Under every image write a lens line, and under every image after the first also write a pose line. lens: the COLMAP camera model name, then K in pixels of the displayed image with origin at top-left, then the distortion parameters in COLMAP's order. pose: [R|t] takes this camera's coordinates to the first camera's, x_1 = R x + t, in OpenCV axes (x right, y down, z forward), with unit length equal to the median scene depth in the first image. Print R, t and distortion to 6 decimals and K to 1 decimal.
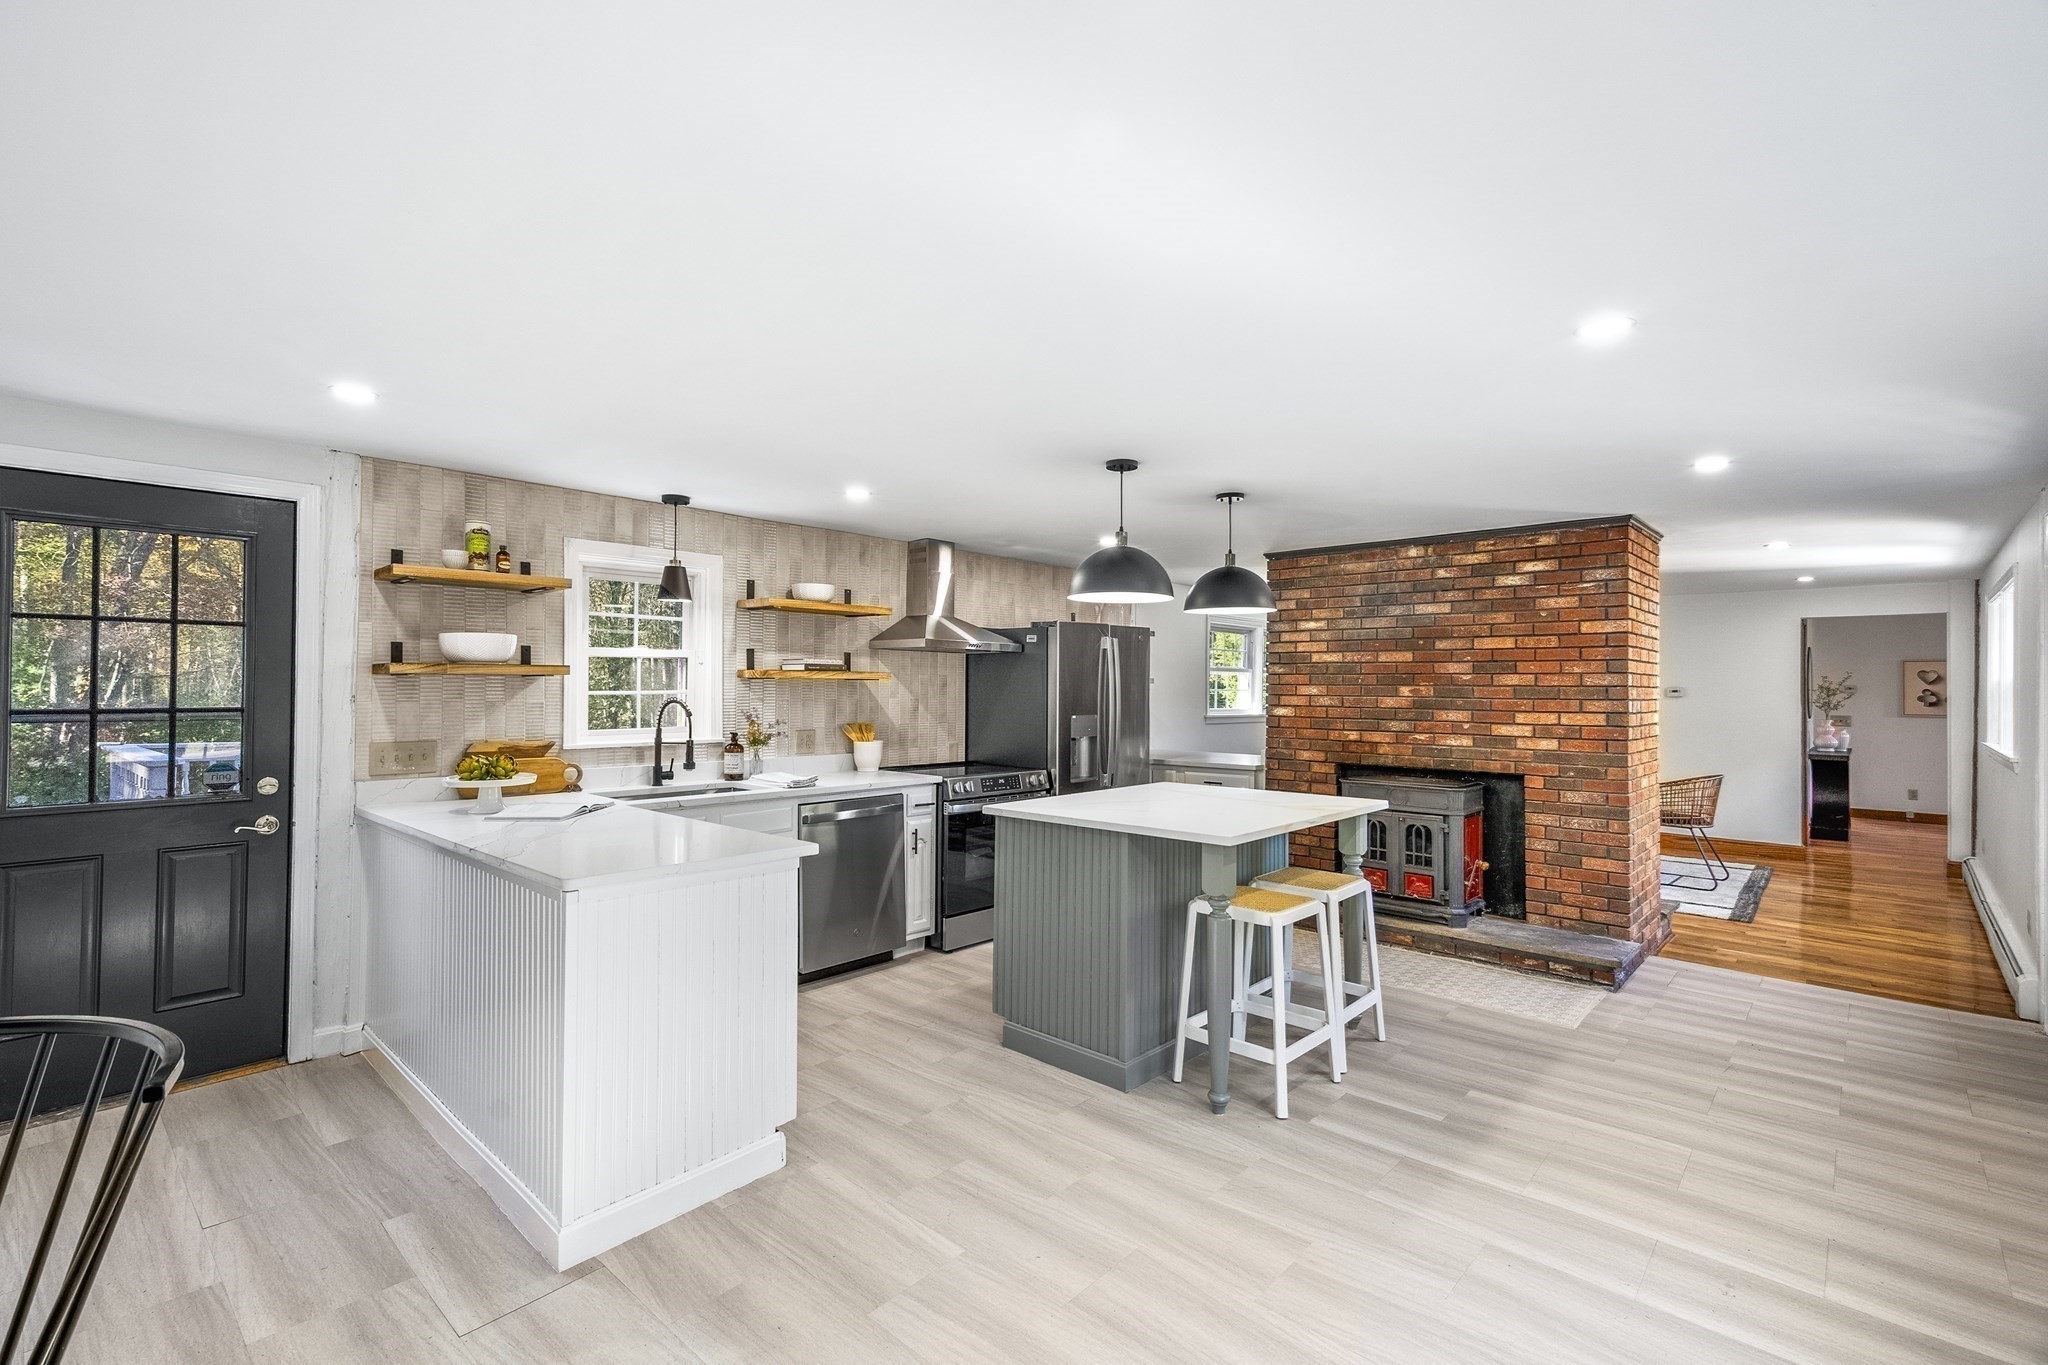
lens RADIAL K [[919.4, 0, 1024.0], [0, 919.4, 676.0], [0, 0, 1]] dist [0.016762, 0.001900]
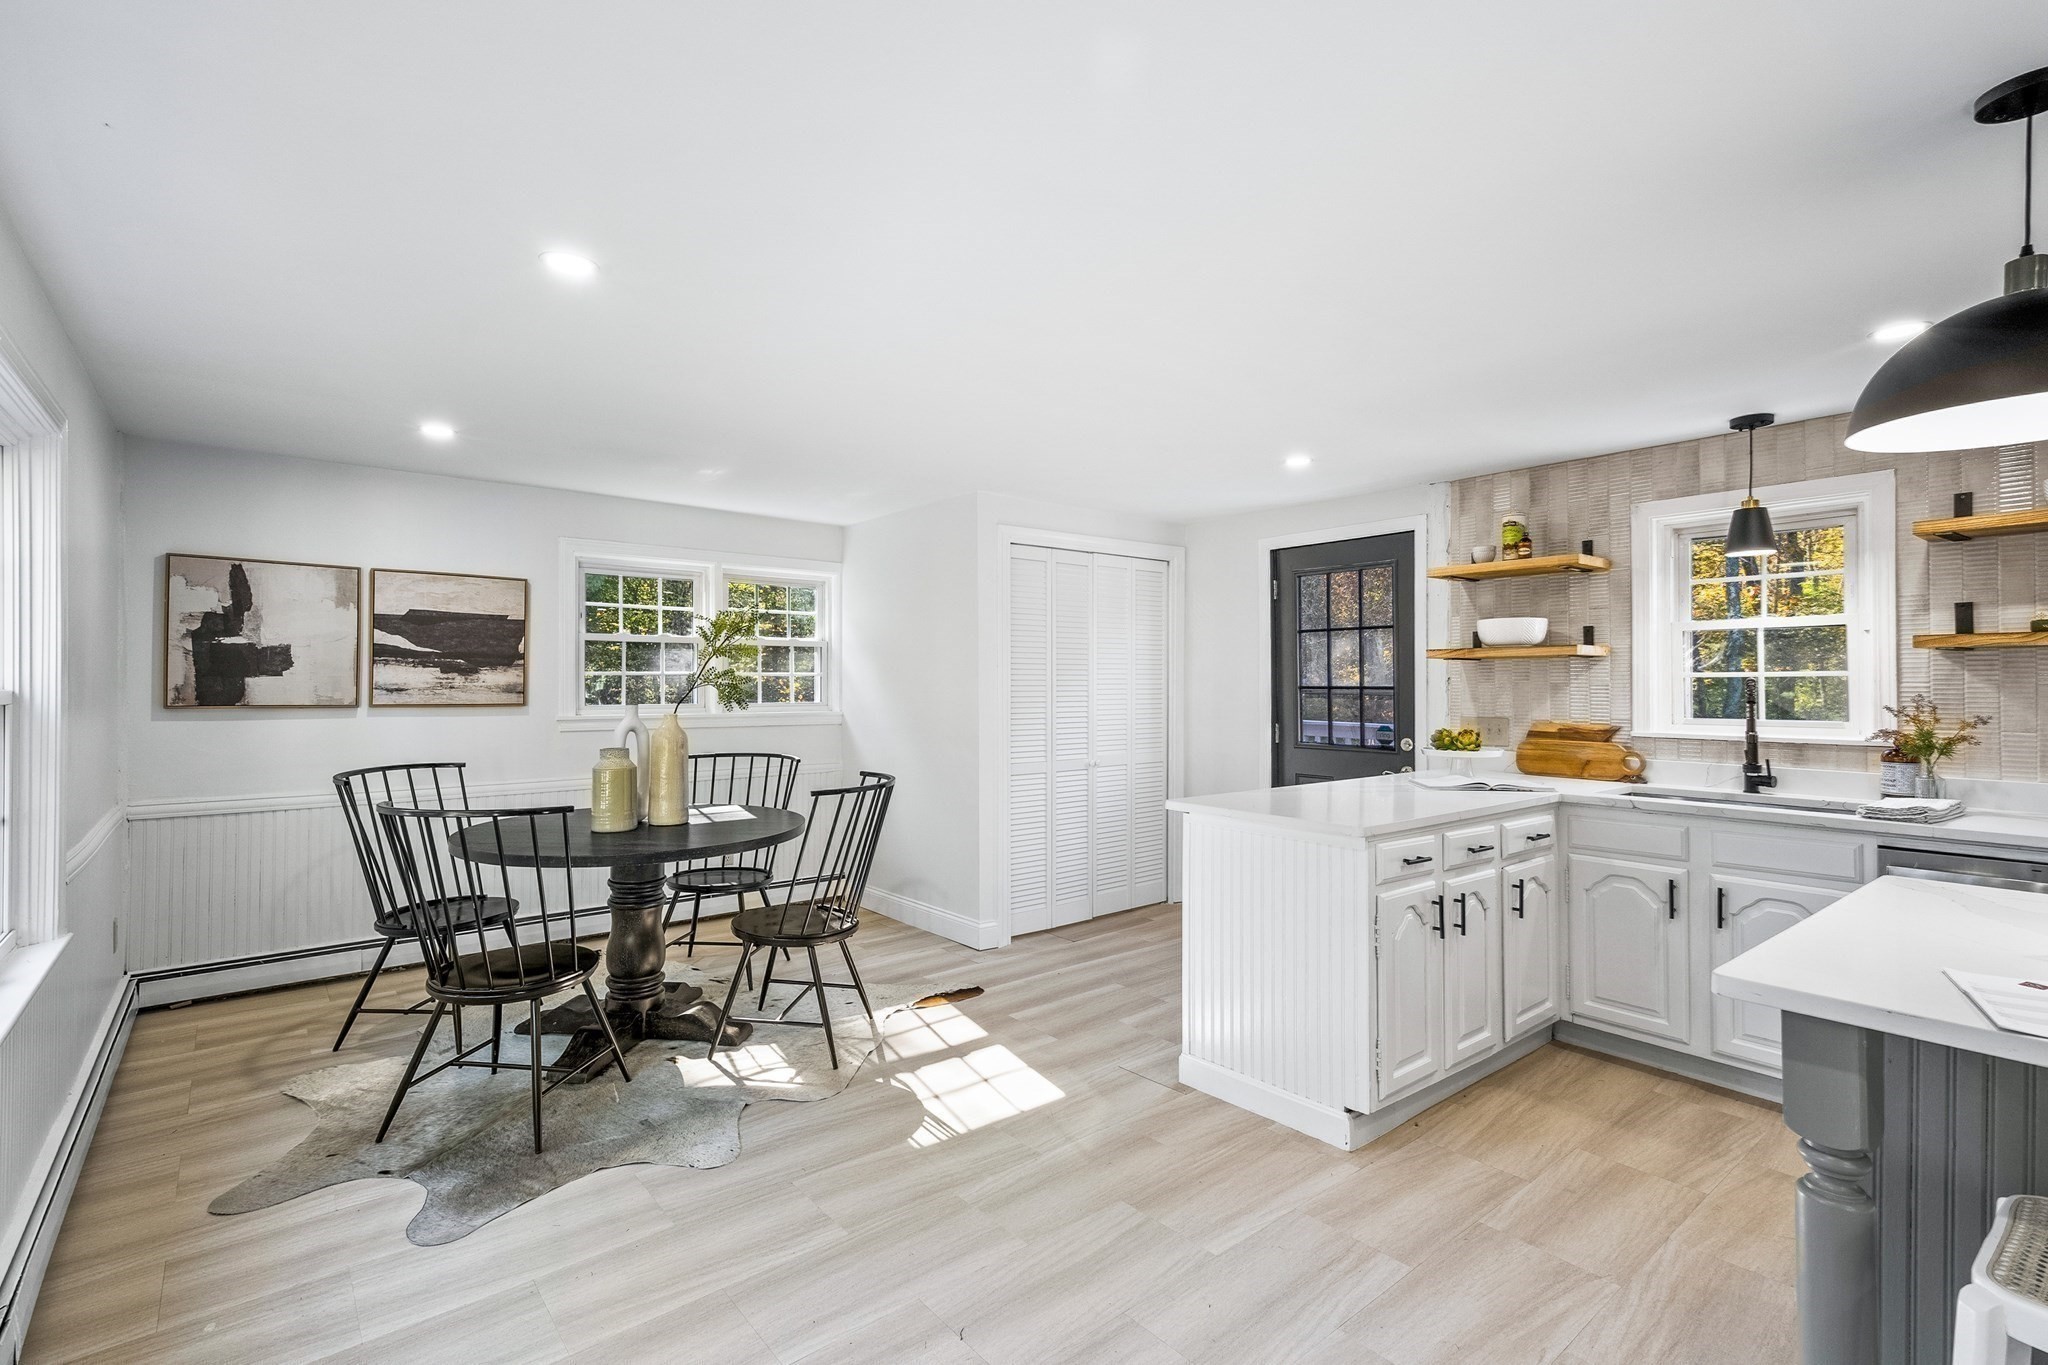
lens RADIAL K [[919.4, 0, 1016.3], [0, 919.4, 678.9], [0, 0, 1]] dist [0.016762, 0.001900]
pose [[-0.136113, -0.009142, -0.990651, 0.425742], [0.011727, 0.999872, -0.010839, 0.021990], [0.990624, -0.013093, -0.135988, 0.445400]]
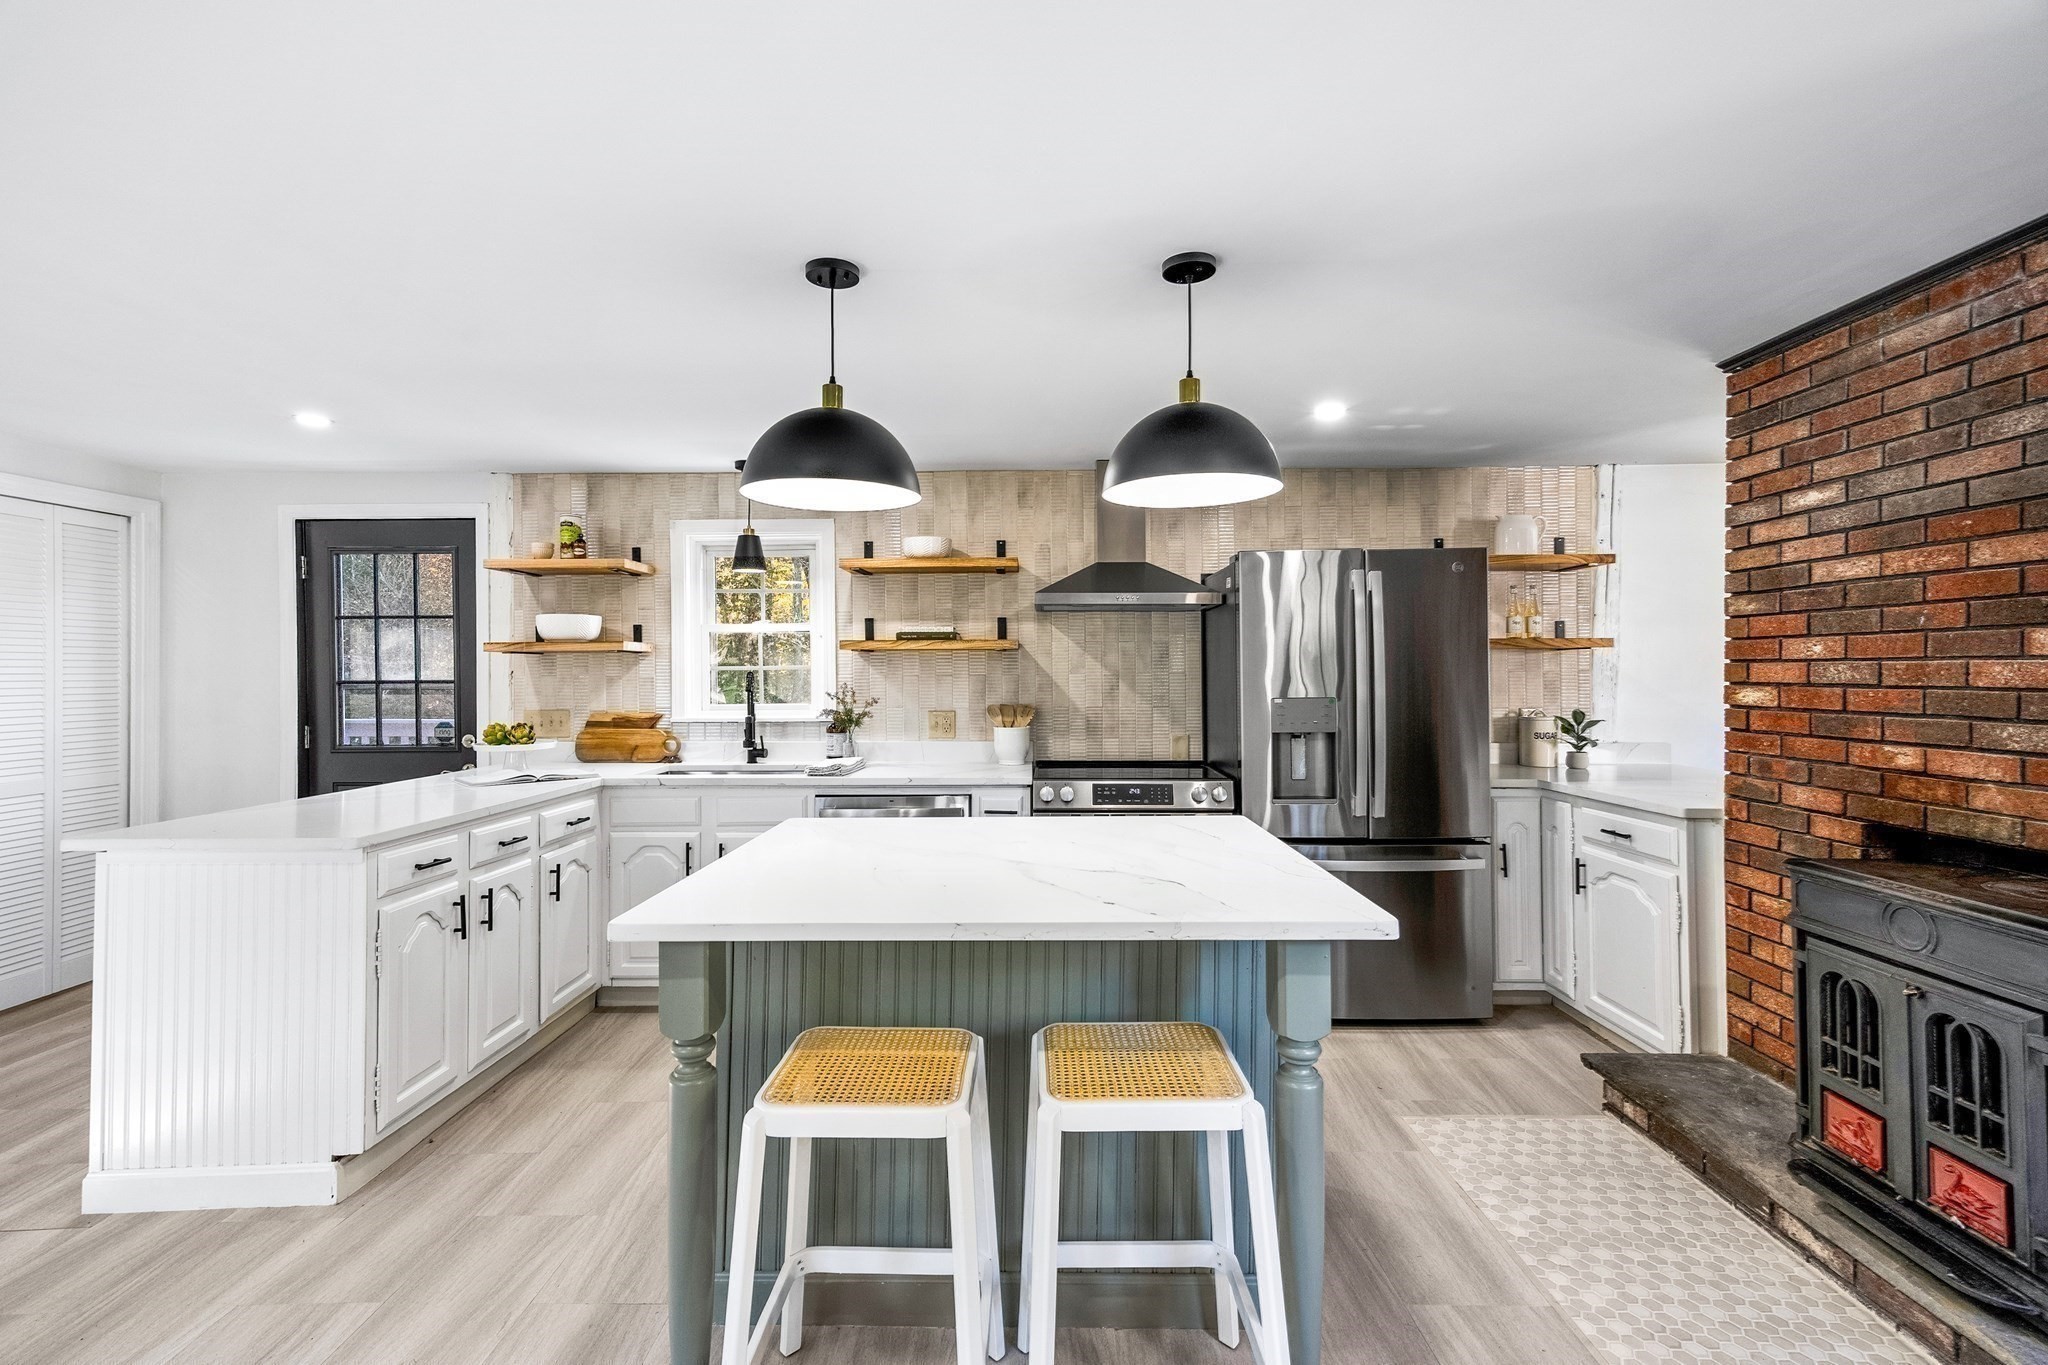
lens RADIAL K [[919.4, 0, 1005.7], [0, 919.4, 670.2], [0, 0, 1]] dist [0.016762, 0.001900]
pose [[0.666377, -0.010075, -0.745547, 0.460254], [0.018194, 0.999831, 0.002751, 0.021232], [0.745393, -0.015398, 0.666448, 0.501979]]
